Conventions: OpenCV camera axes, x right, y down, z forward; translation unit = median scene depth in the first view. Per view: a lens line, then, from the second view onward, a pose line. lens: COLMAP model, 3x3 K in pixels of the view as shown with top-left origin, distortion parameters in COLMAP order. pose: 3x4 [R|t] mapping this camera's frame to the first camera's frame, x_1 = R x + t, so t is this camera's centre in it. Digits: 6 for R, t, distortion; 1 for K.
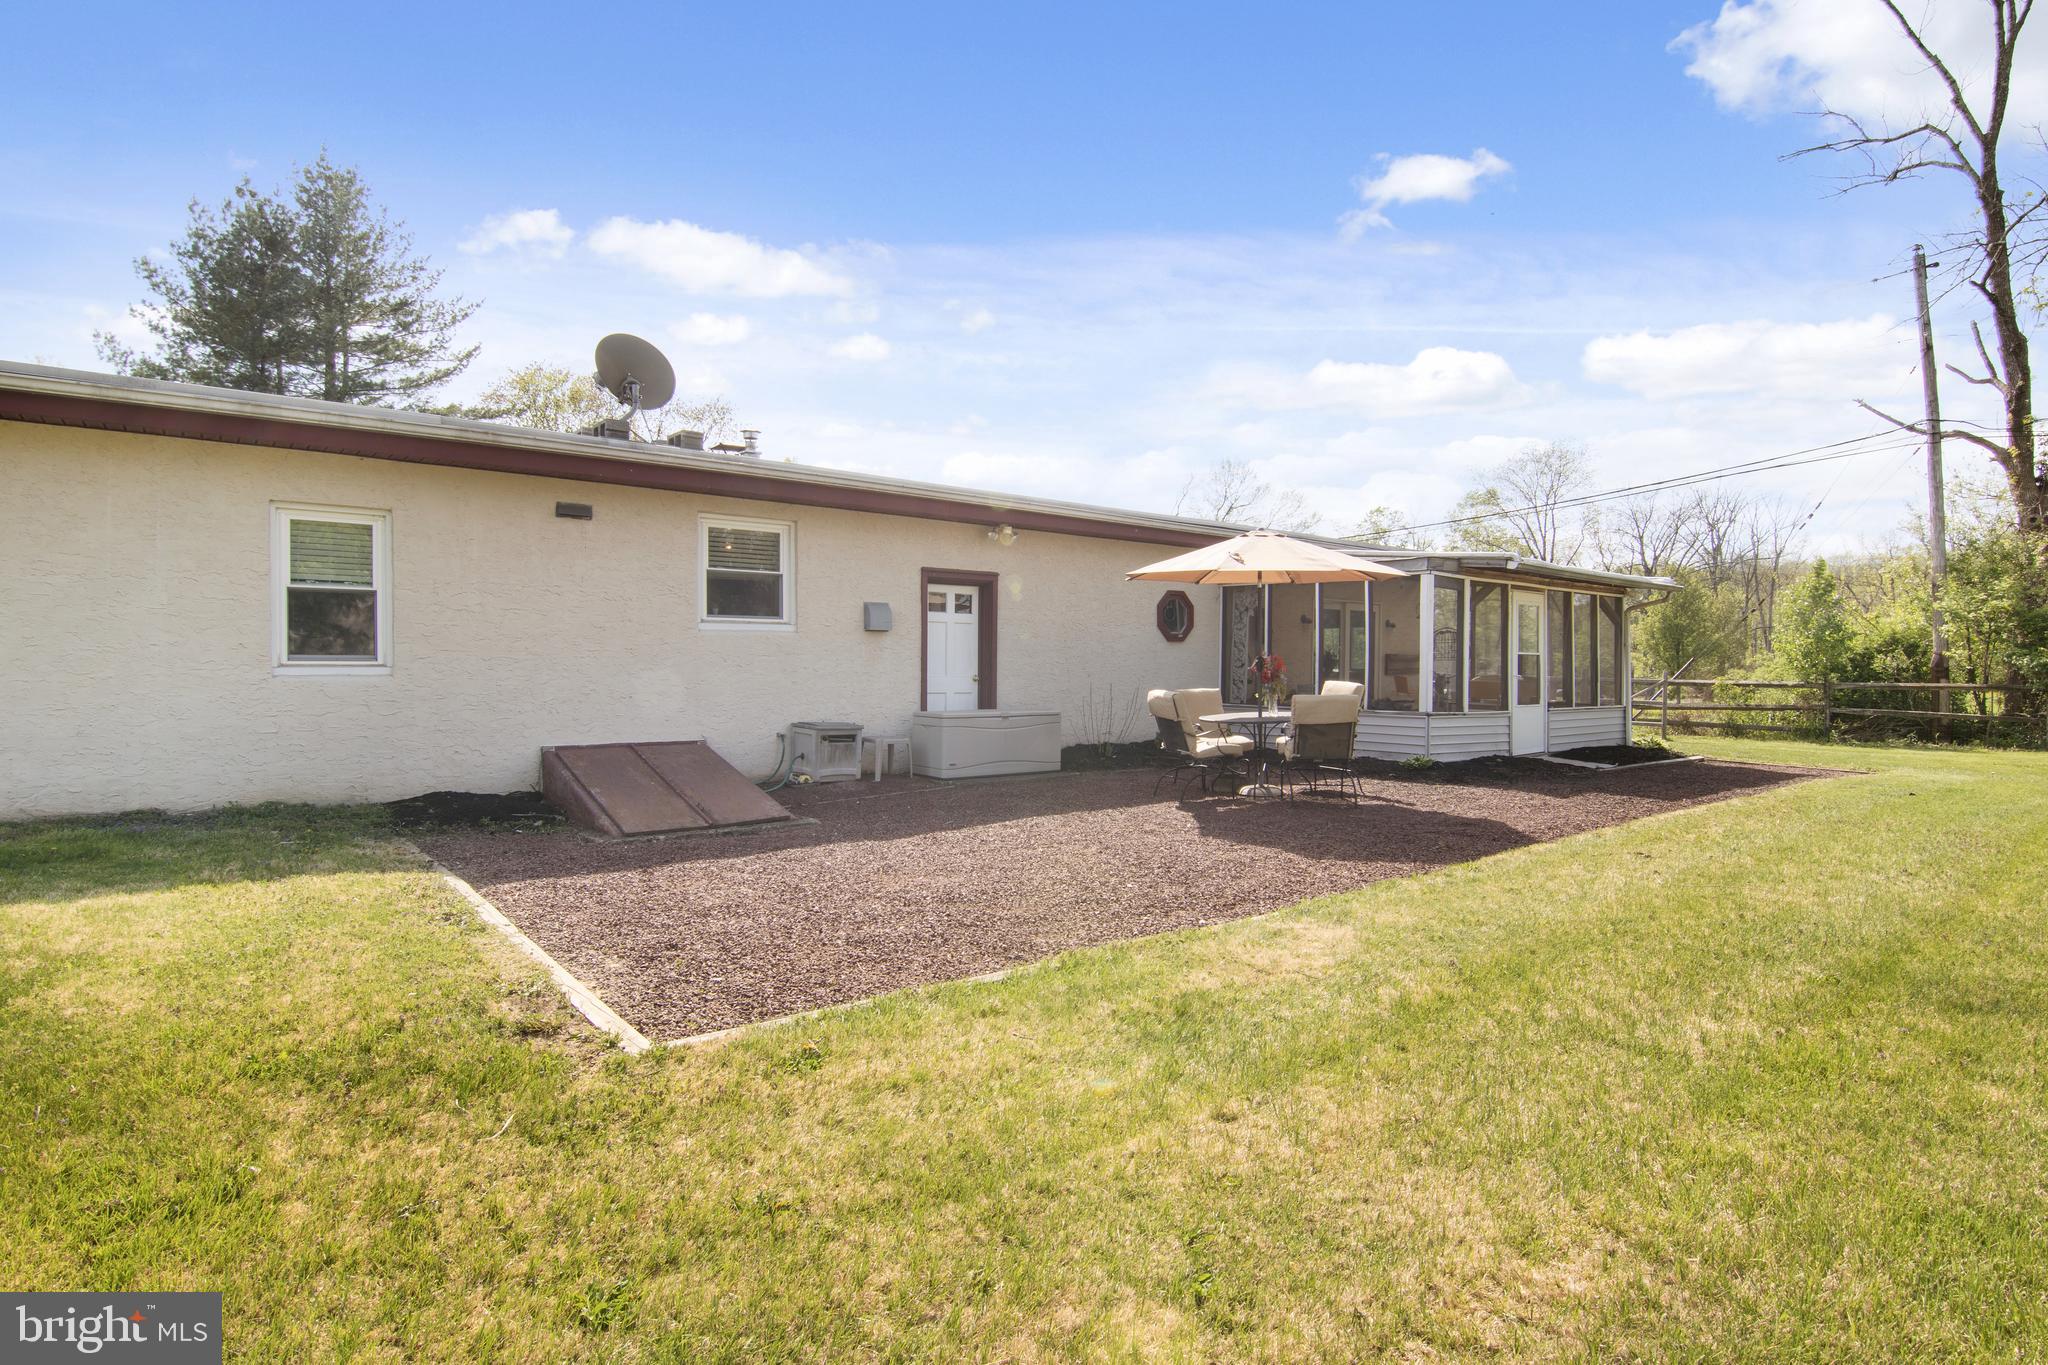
lens RADIAL K [[1057.4, 0, 1031.2], [0, 1057.4, 685.6], [0, 0, 1]] dist [-0.005371, -0.012344]
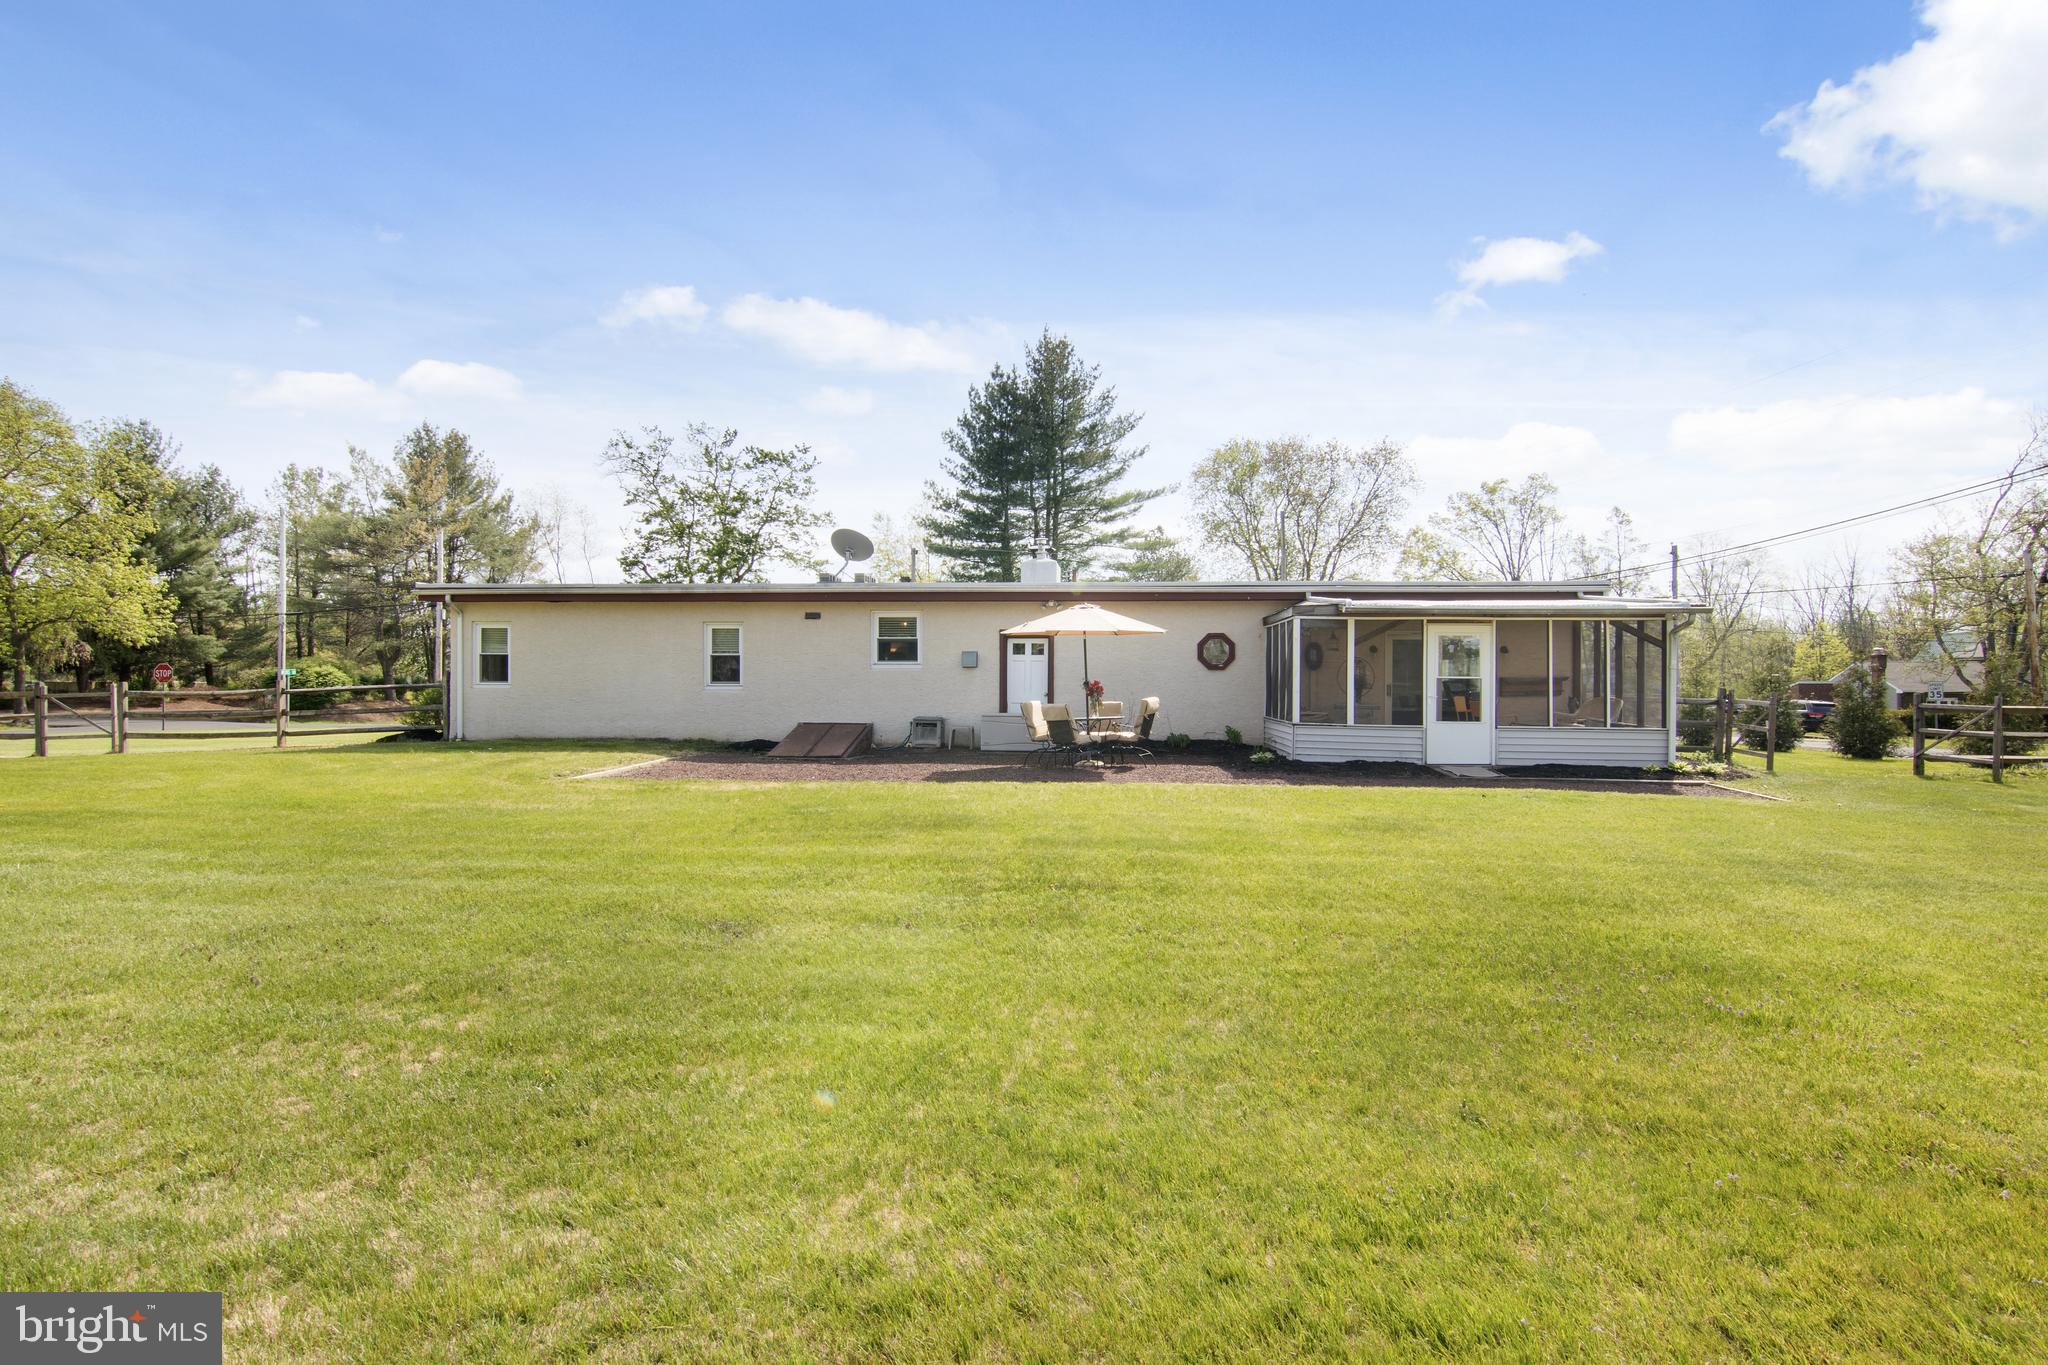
lens RADIAL K [[1057.4, 0, 1046.0], [0, 1057.4, 685.2], [0, 0, 1]] dist [-0.005371, -0.012344]
pose [[0.724267, 0.003457, -0.689511, 1.087361], [-0.015326, 0.999821, -0.011085, -0.002665], [0.689349, 0.018596, 0.724190, -0.194025]]
